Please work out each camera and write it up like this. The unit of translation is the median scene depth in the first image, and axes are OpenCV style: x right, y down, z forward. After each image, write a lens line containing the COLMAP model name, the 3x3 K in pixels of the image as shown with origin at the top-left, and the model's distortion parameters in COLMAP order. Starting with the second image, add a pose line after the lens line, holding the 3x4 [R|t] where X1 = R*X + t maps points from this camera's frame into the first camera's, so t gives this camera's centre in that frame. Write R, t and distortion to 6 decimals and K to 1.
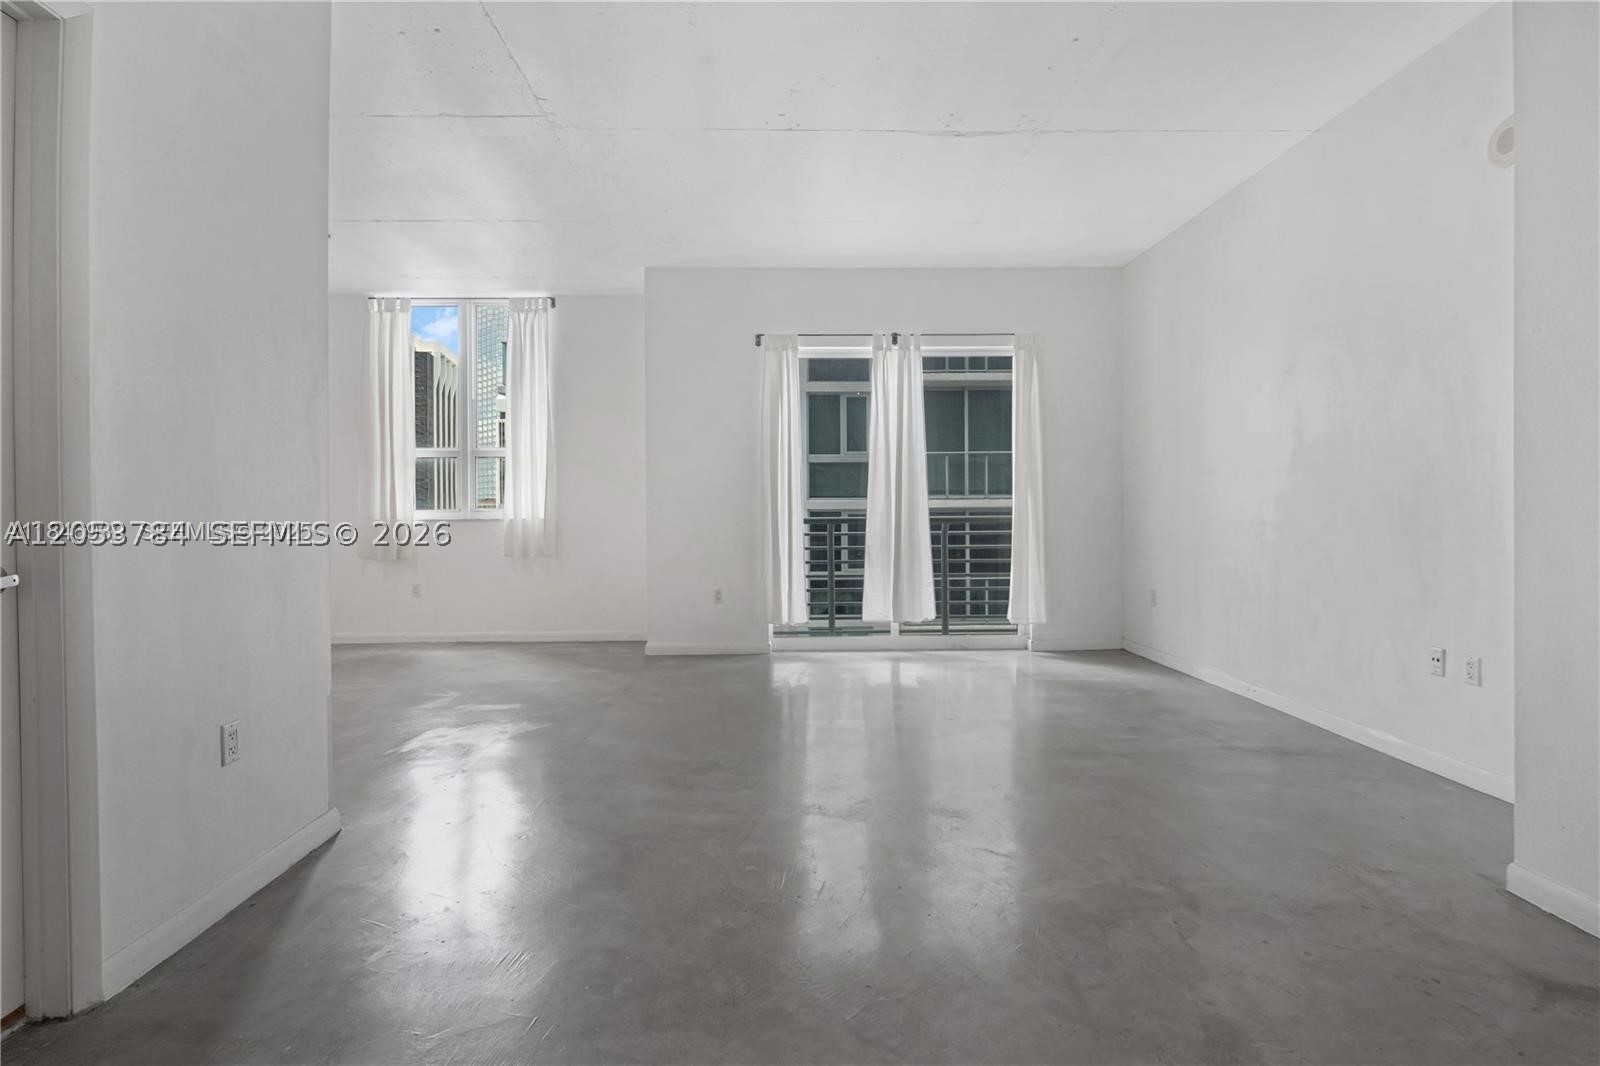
lens RADIAL K [[764.2, 0, 803.0], [0, 764.2, 512.0], [0, 0, 1]] dist [0.002153, 0.000147]
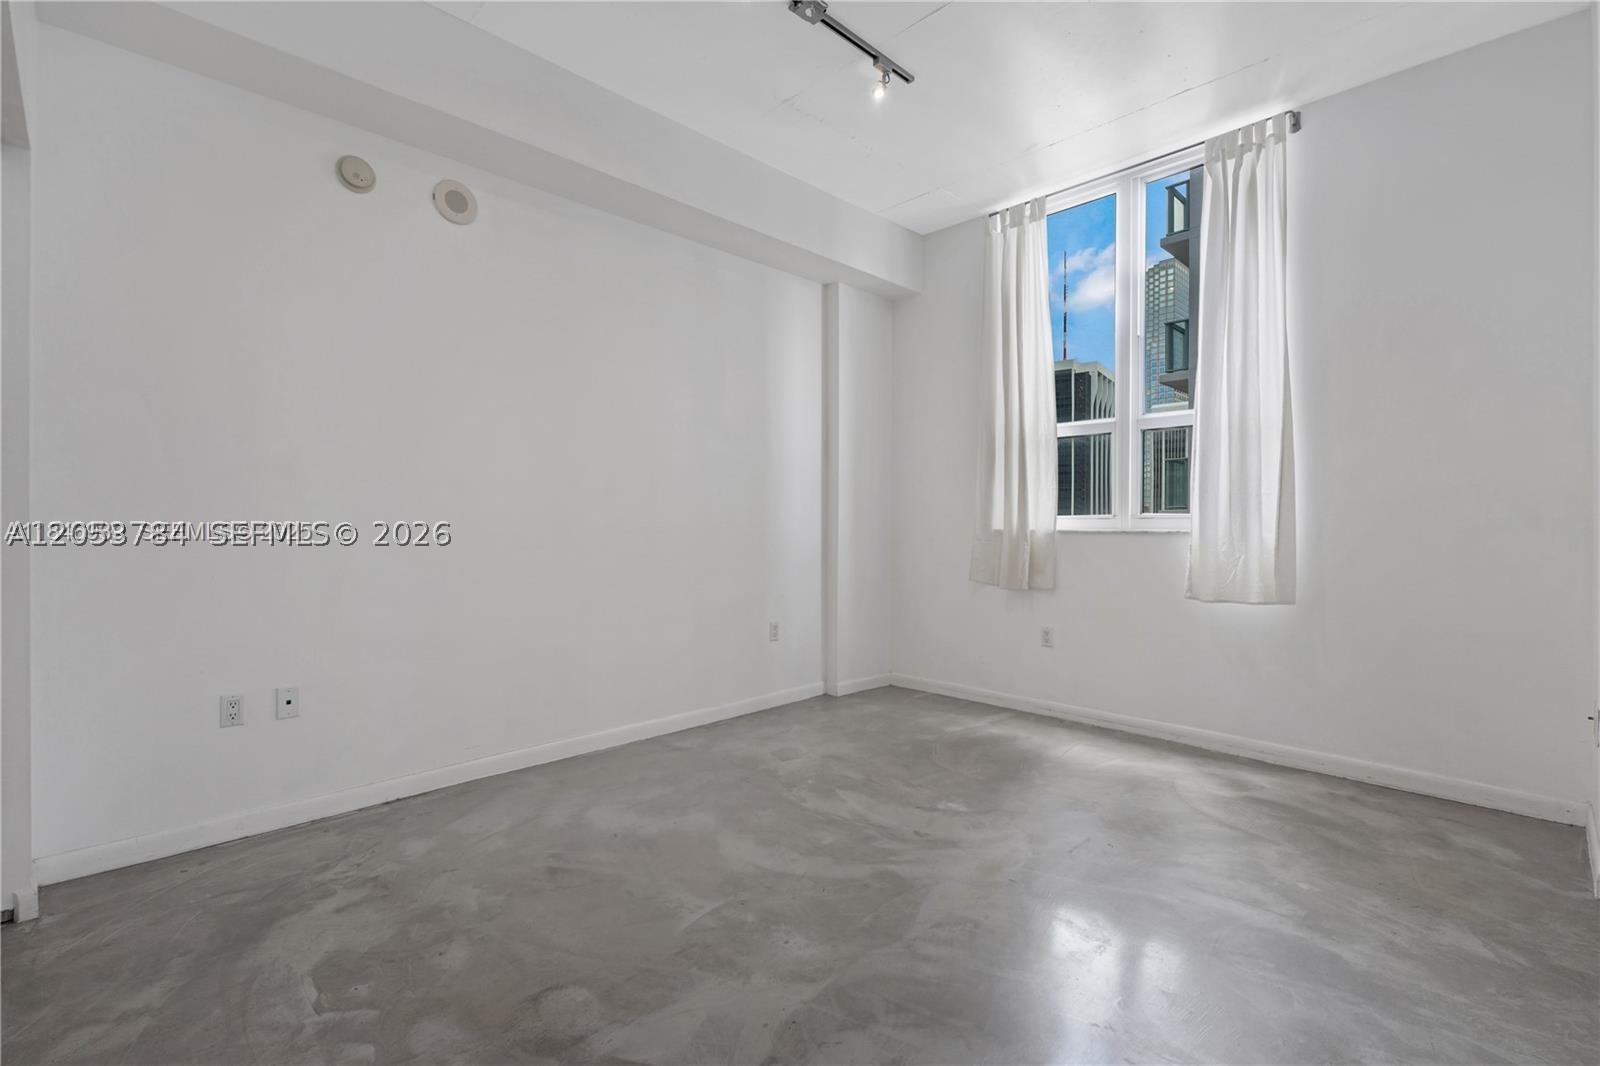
lens RADIAL K [[719.9, 0, 795.1], [0, 719.9, 522.0], [0, 0, 1]] dist [-0.000896, 0.000054]
pose [[0.668278, 0.010164, -0.743842, -0.189821], [-0.009529, 0.999942, 0.005103, 0.002220], [0.743851, 0.003678, 0.668336, 0.421329]]
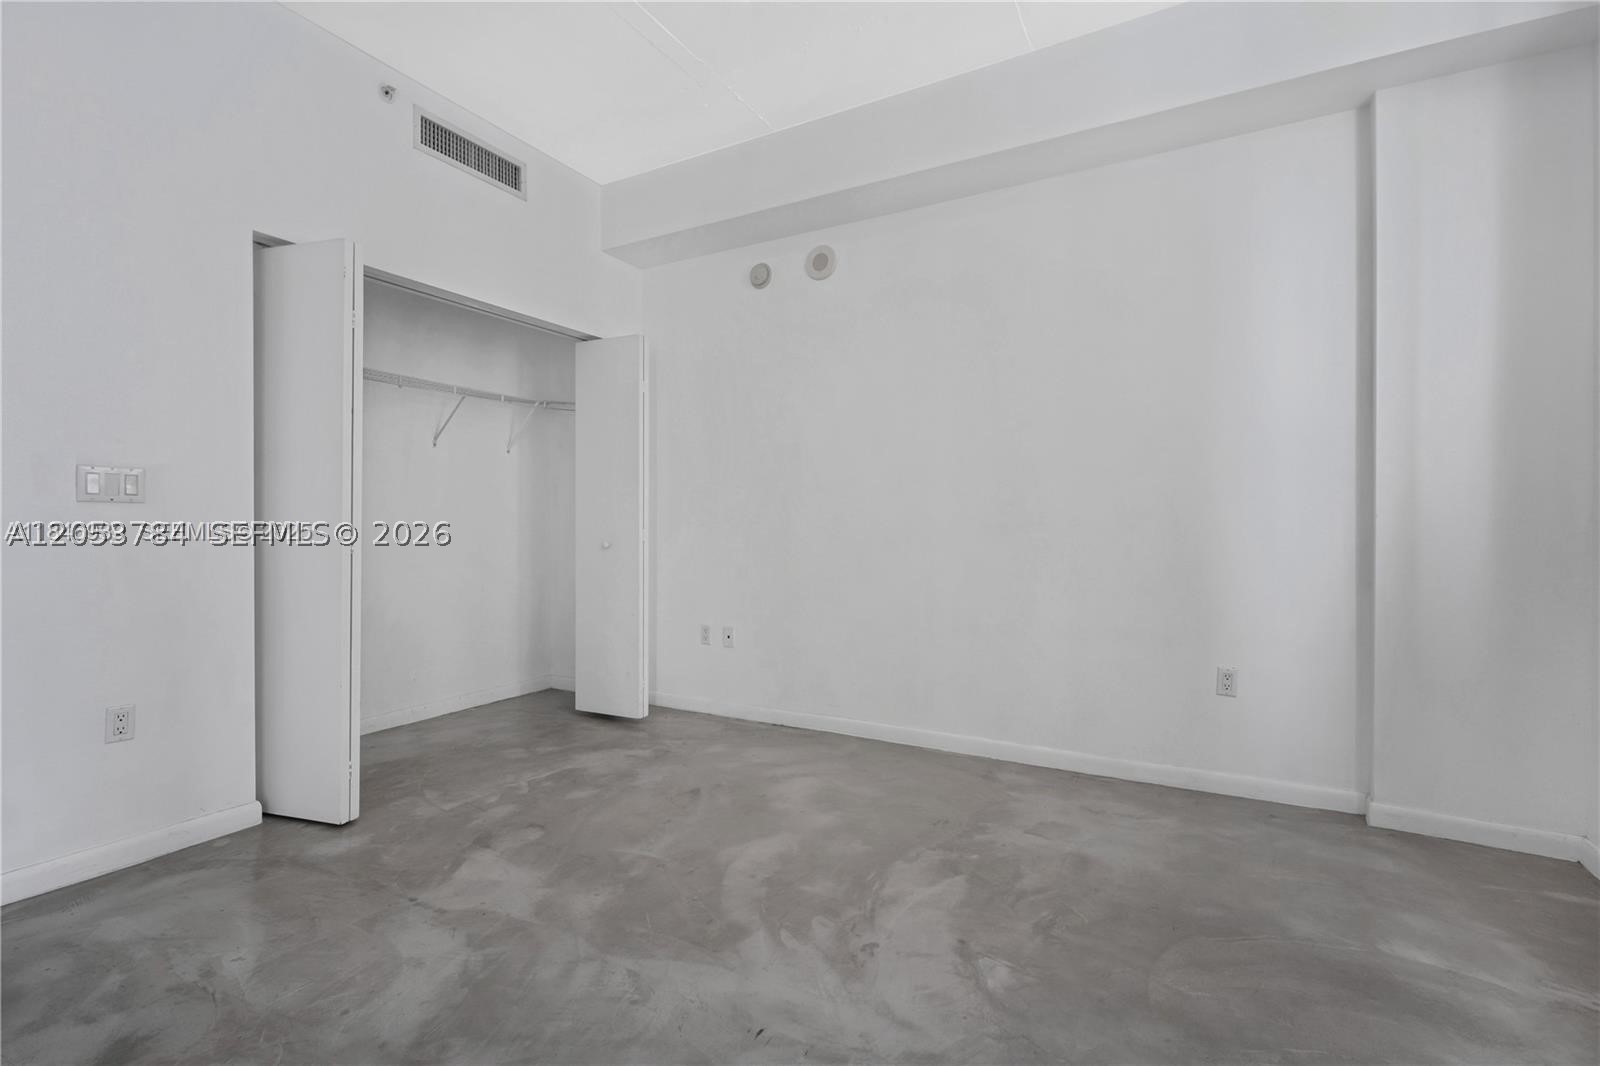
lens RADIAL K [[719.9, 0, 795.1], [0, 719.9, 522.0], [0, 0, 1]] dist [-0.000896, 0.000054]
pose [[-0.526980, 0.012466, -0.849786, -0.179098], [0.005245, 0.999921, 0.011416, 0.001484], [0.849861, 0.001559, -0.527004, 0.860259]]
